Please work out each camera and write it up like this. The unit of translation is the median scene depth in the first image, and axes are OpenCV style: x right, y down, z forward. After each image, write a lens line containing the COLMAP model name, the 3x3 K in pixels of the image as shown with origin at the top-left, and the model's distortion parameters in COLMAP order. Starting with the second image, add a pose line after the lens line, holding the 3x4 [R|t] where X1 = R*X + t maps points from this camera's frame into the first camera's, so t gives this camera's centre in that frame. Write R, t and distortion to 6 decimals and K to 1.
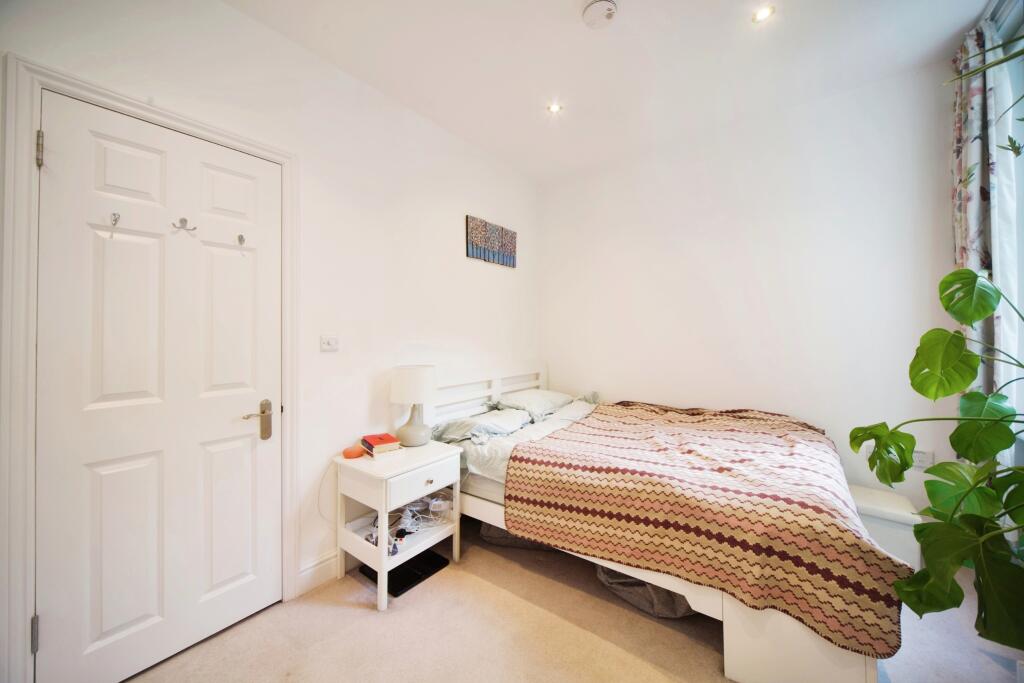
lens RADIAL K [[373.3, 0, 512.0], [0, 373.3, 341.5], [0, 0, 1]] dist [-0.000909, -0.000093]
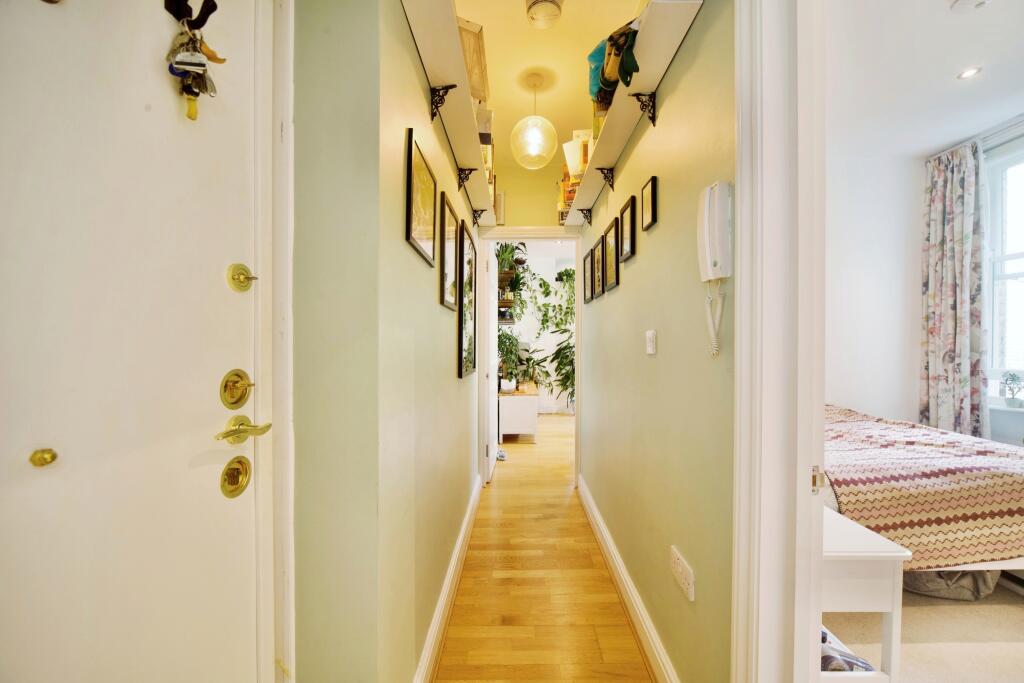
lens RADIAL K [[384.8, 0, 515.4], [0, 384.8, 354.3], [0, 0, 1]] dist [-0.003008, -0.000283]
pose [[0.797797, -0.004371, 0.602910, -1.179011], [-0.002413, 0.999943, 0.010443, 0.024027], [-0.602921, -0.009786, 0.797741, 0.830179]]
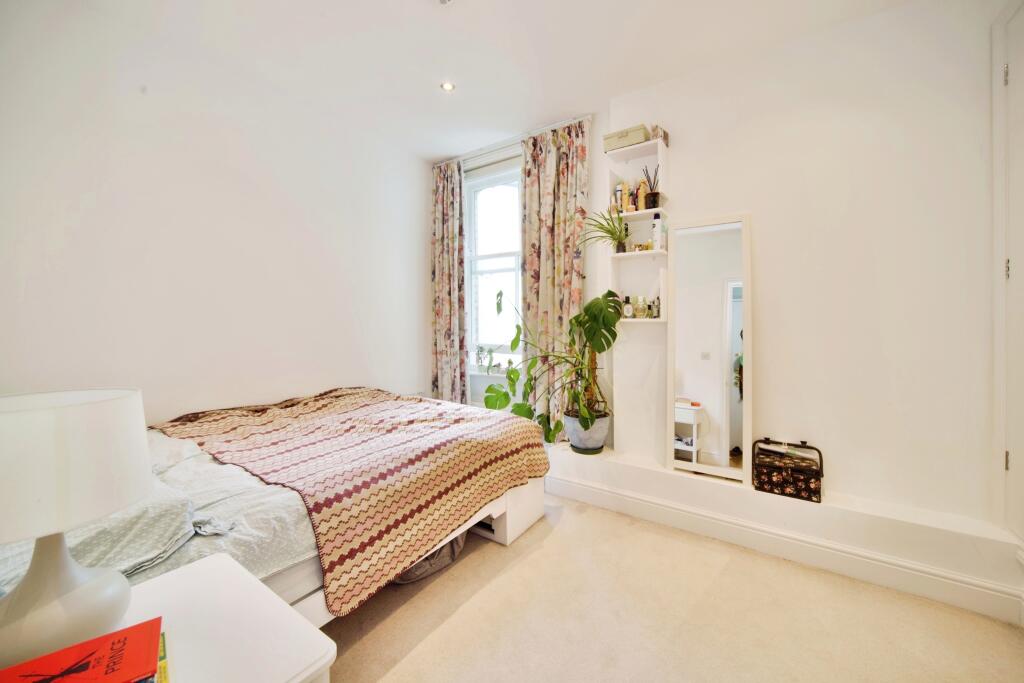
lens RADIAL K [[384.7, 0, 512.0], [0, 384.7, 341.5], [0, 0, 1]] dist [0.000109, -0.000009]
pose [[-0.038429, -0.033983, 0.998683, -0.701926], [0.009272, 0.999366, 0.034363, 0.018090], [-0.999218, 0.010580, -0.038089, 0.765065]]
